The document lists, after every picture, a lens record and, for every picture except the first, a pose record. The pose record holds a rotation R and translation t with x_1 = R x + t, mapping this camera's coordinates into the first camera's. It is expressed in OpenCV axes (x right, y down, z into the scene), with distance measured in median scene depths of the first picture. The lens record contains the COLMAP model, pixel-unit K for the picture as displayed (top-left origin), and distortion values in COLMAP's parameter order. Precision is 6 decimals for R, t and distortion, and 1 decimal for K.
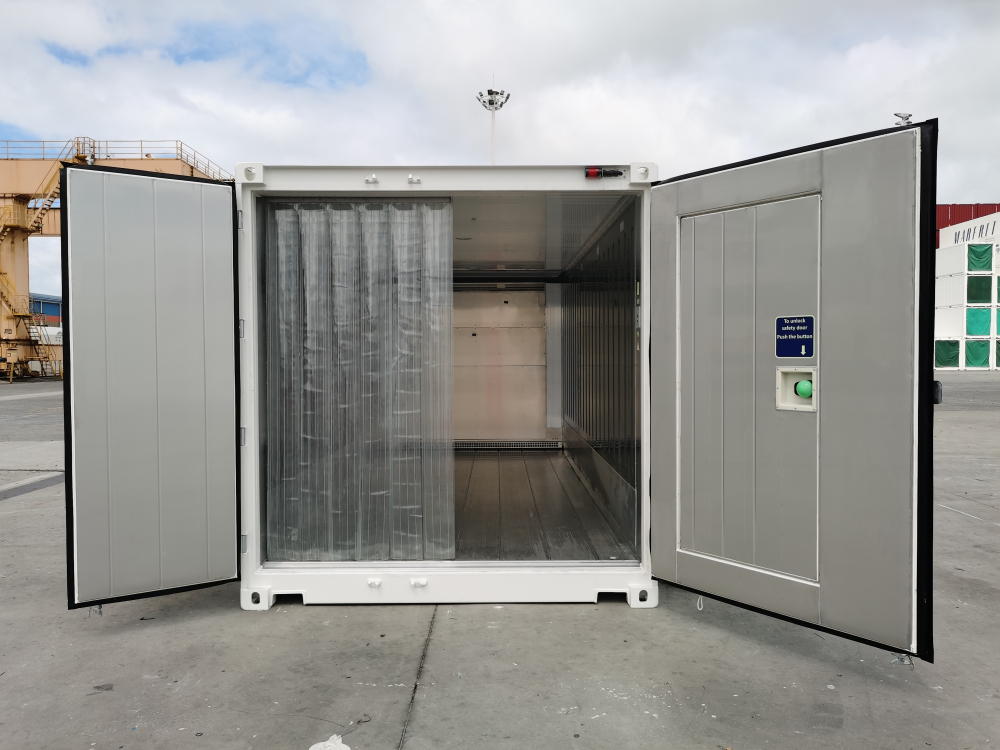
lens RADIAL K [[758.0, 0, 499.9], [0, 758.0, 366.6], [0, 0, 1]] dist [0.011719, -0.010172]
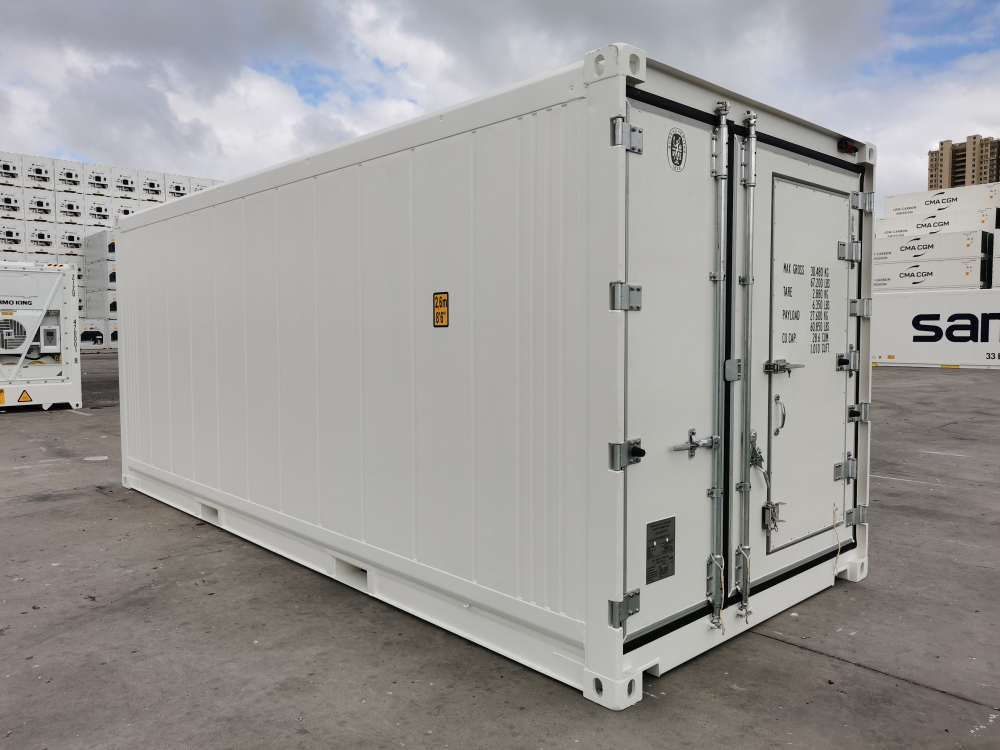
lens RADIAL K [[758.0, 0, 494.2], [0, 758.0, 372.3], [0, 0, 1]] dist [0.011719, -0.010172]
pose [[0.741195, -0.036693, 0.670286, -0.902590], [0.014018, 0.999133, 0.039194, -0.011331], [-0.671144, -0.019654, 0.741067, 0.601197]]
